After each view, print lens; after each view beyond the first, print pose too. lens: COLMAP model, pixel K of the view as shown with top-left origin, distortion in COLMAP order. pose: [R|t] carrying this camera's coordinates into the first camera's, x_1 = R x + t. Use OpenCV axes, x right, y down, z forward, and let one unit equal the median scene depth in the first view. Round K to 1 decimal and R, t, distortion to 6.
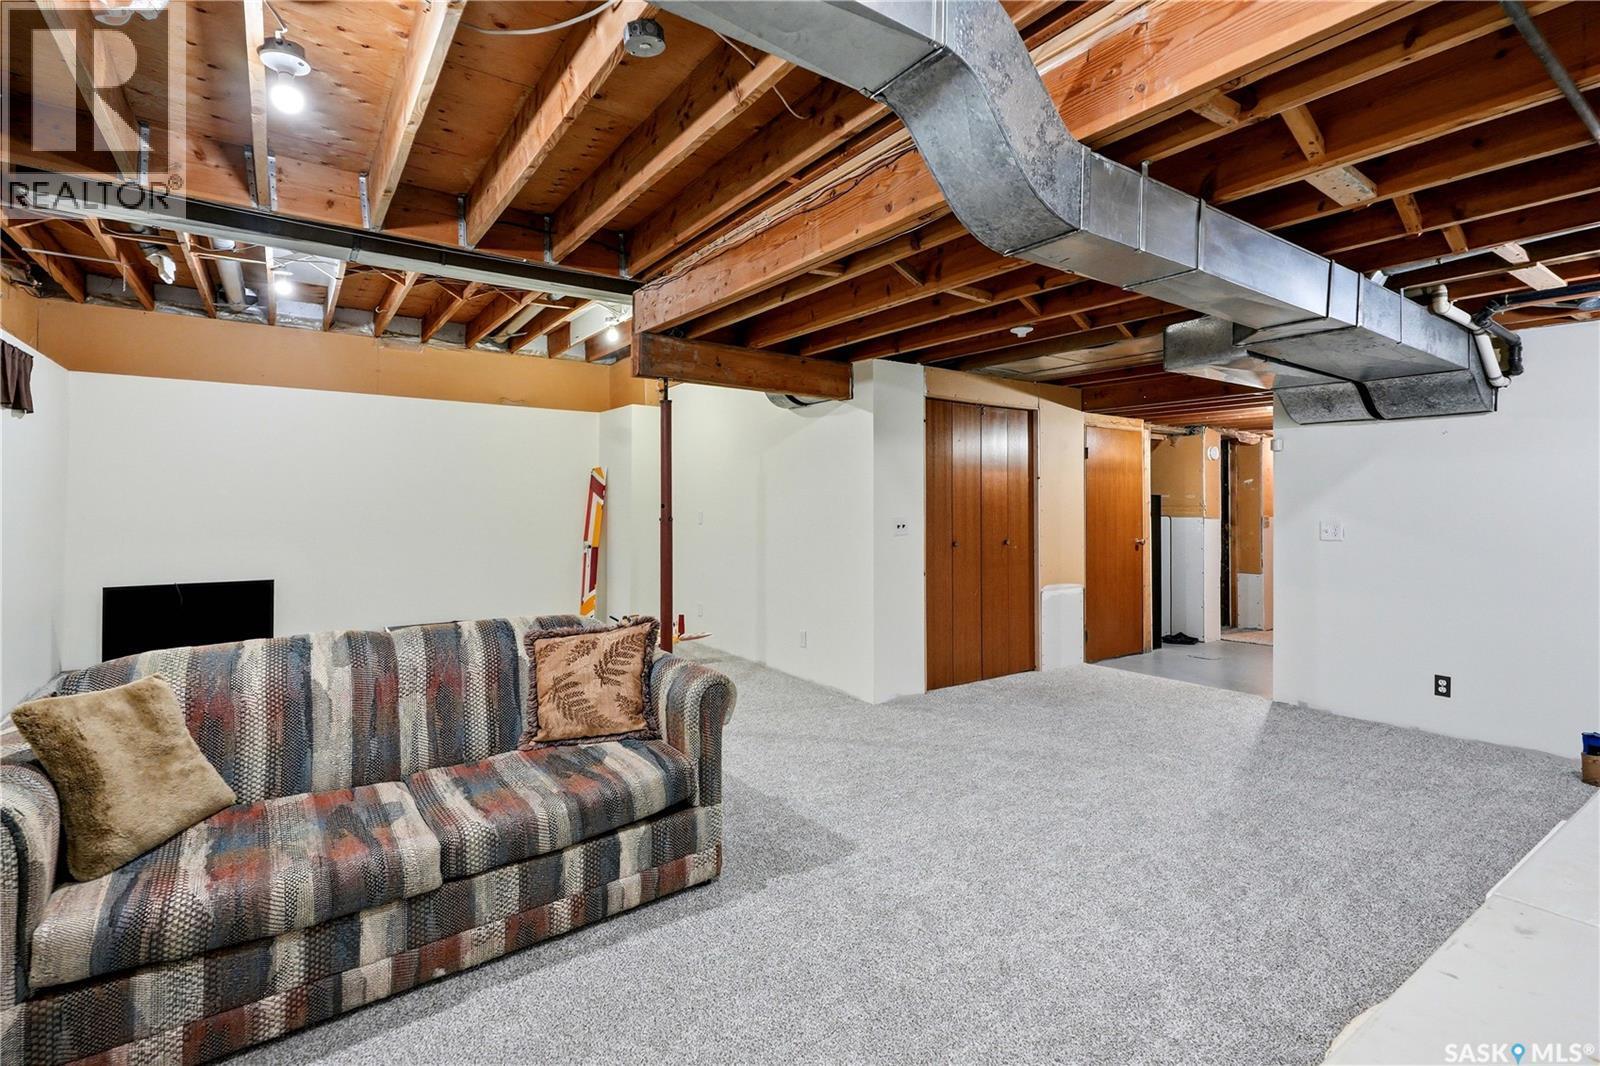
lens RADIAL K [[746.7, 0, 798.2], [0, 746.7, 506.9], [0, 0, 1]] dist [0.000392, 0.000134]
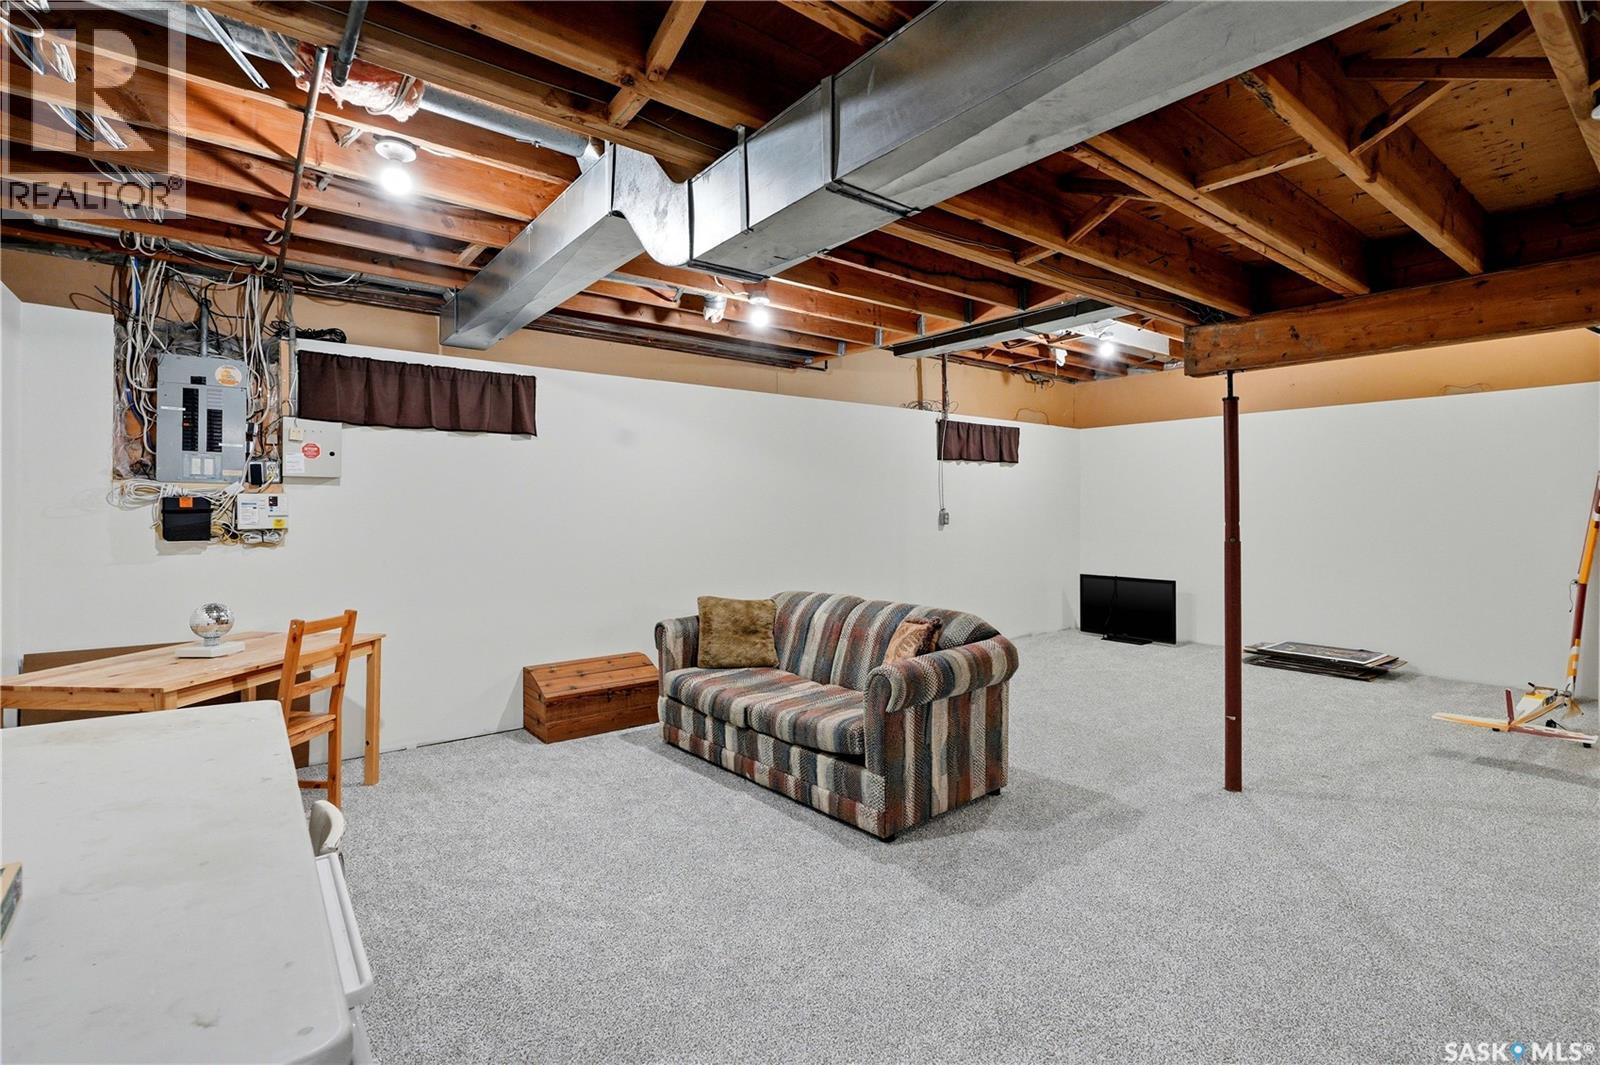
lens RADIAL K [[722.4, 0, 805.2], [0, 722.4, 524.2], [0, 0, 1]] dist [-0.002297, -0.000020]
pose [[0.060922, 0.013588, -0.998050, 1.130348], [-0.003589, 0.999904, 0.013394, -0.019098], [0.998136, 0.002766, 0.060965, 0.895501]]
